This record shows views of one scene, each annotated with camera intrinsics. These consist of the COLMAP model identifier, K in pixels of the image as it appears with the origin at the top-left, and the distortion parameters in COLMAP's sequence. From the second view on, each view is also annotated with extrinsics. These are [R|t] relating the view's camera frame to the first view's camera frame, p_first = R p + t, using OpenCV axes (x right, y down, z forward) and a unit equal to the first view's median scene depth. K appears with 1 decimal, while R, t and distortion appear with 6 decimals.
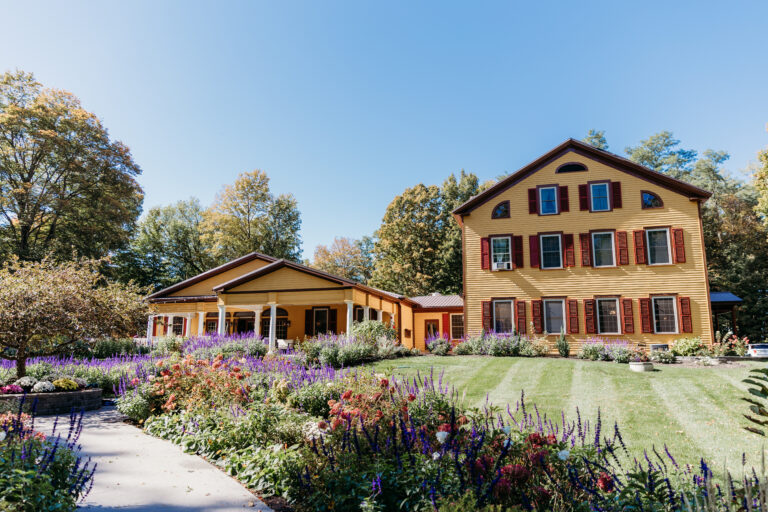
lens RADIAL K [[540.1, 0, 384.0], [0, 540.1, 256.0], [0, 0, 1]] dist [0.004735, 0.000876]
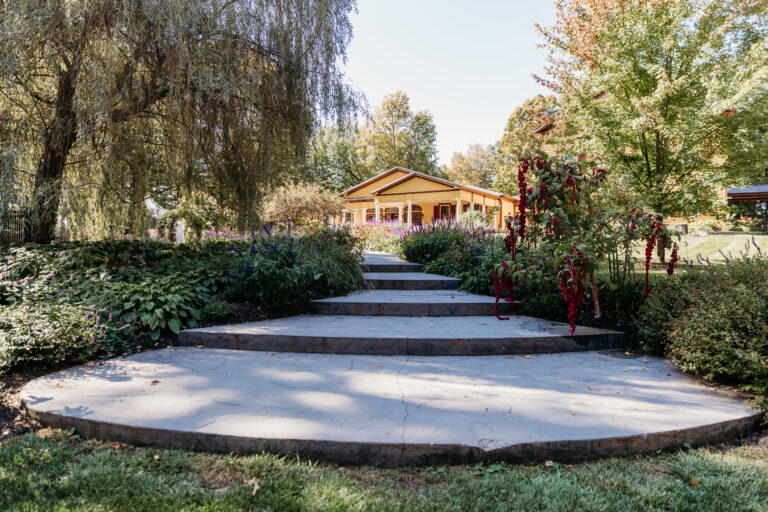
lens RADIAL K [[534.0, 0, 384.0], [0, 534.0, 256.0], [0, 0, 1]] dist [0.003924, 0.000948]
pose [[0.963095, 0.005315, -0.269108, 0.058941], [0.043902, 0.983314, 0.176540, -0.013148], [0.265556, -0.181839, 0.946792, -0.212423]]
